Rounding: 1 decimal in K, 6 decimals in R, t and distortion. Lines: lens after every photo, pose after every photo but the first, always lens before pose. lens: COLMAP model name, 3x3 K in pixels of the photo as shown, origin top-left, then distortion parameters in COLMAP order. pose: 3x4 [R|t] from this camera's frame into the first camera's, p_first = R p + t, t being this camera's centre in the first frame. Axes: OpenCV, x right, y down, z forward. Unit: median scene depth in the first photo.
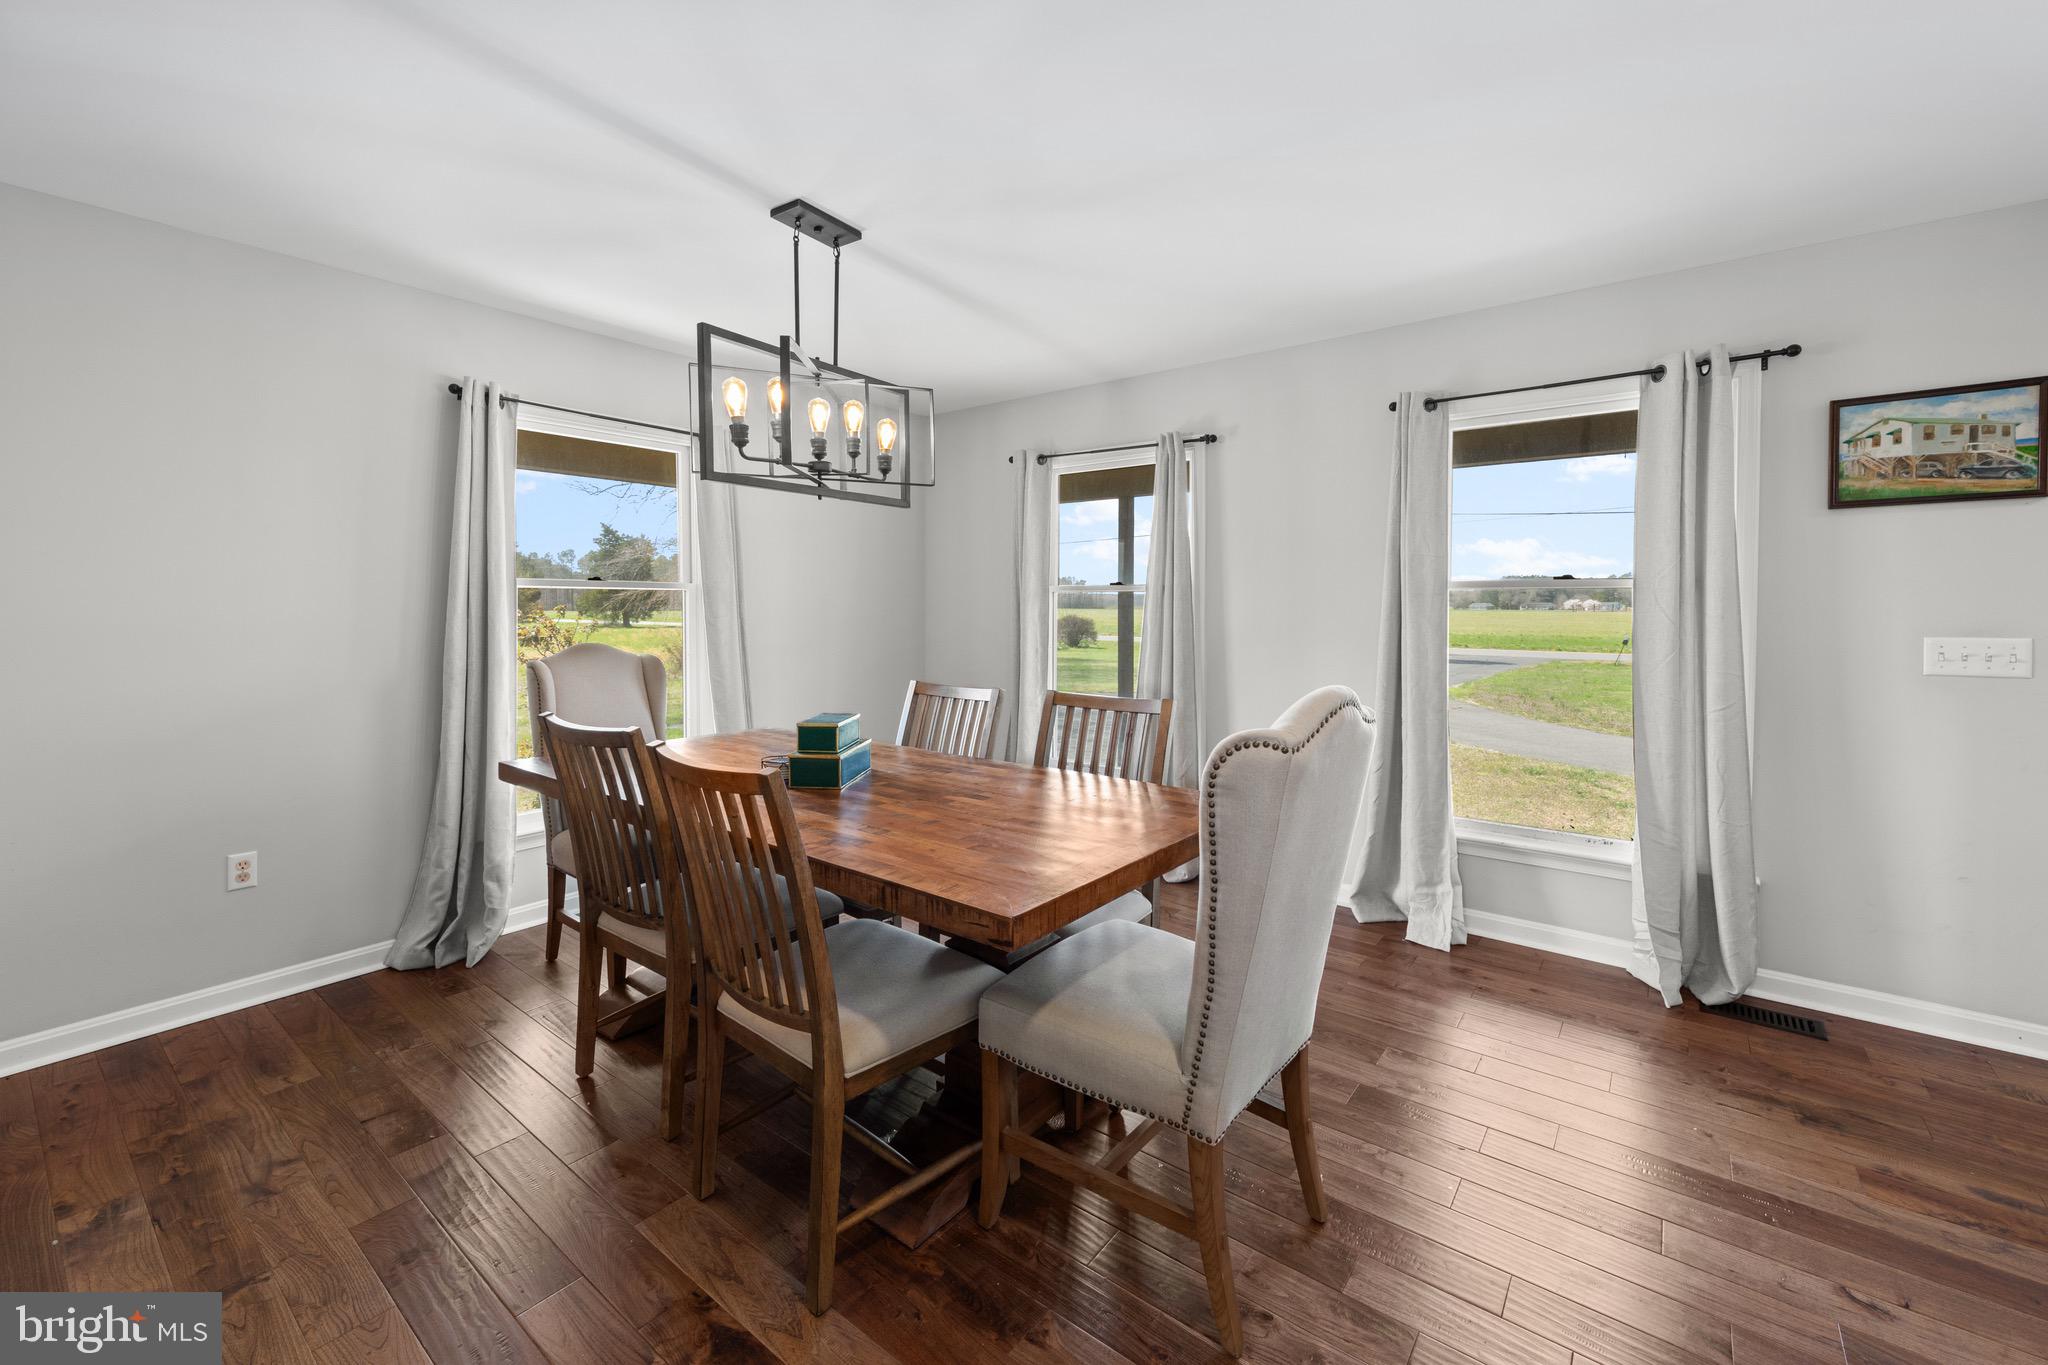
lens RADIAL K [[802.5, 0, 1027.1], [0, 802.5, 614.4], [0, 0, 1]] dist [0.003149, -0.000343]
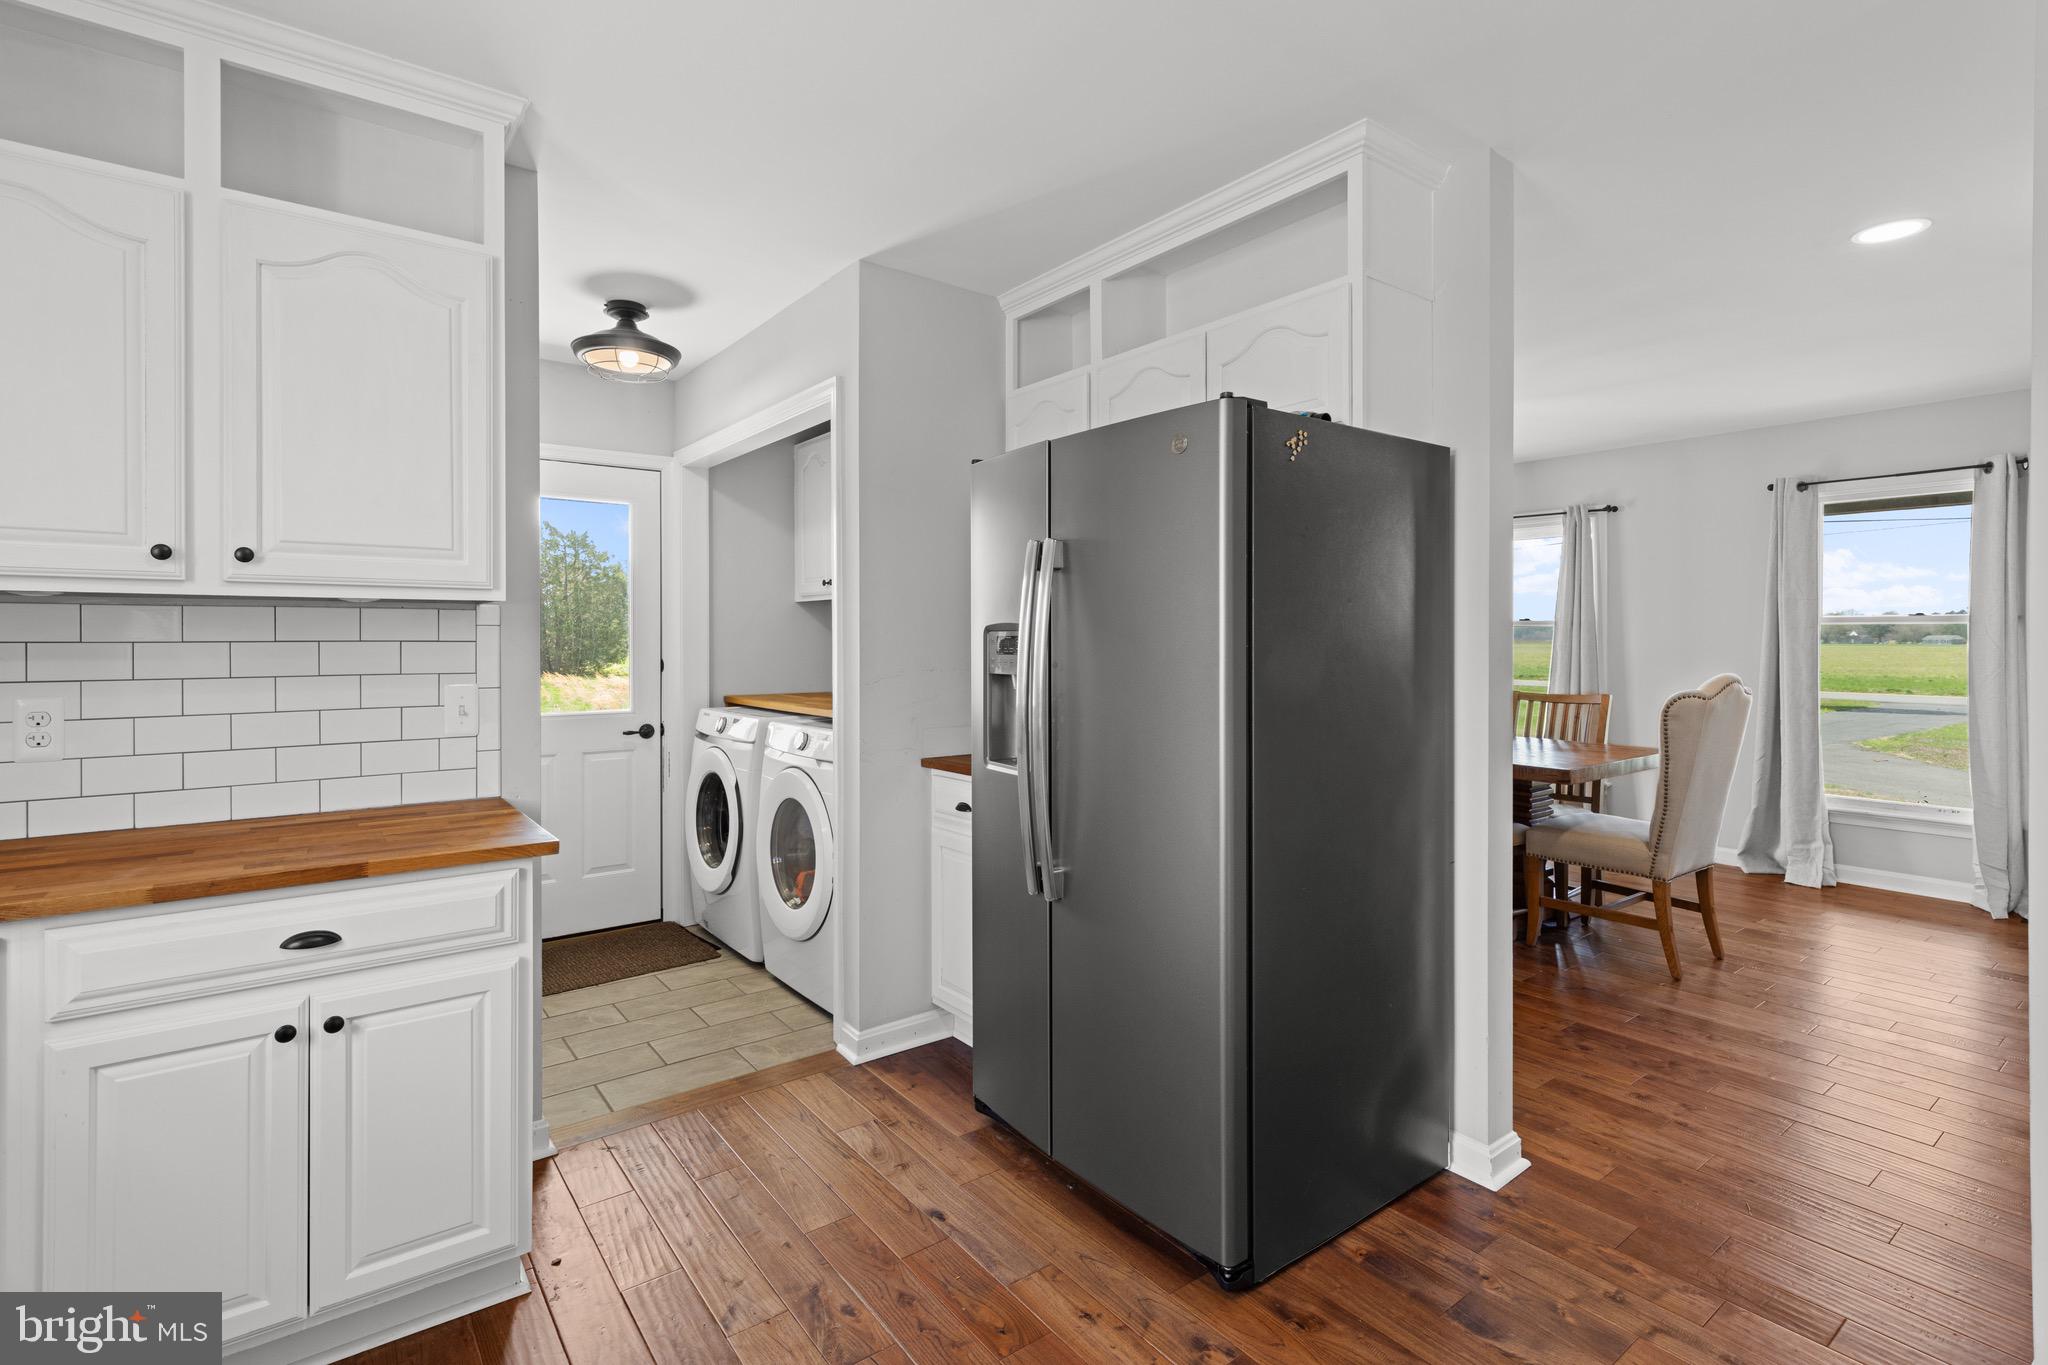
lens RADIAL K [[956.9, 0, 1036.4], [0, 956.9, 637.3], [0, 0, 1]] dist [-0.004460, -0.001522]
pose [[0.969308, -0.001479, -0.245845, -0.358228], [-0.002018, 0.999900, -0.013973, 0.016670], [0.245841, 0.014041, 0.969208, -0.881545]]
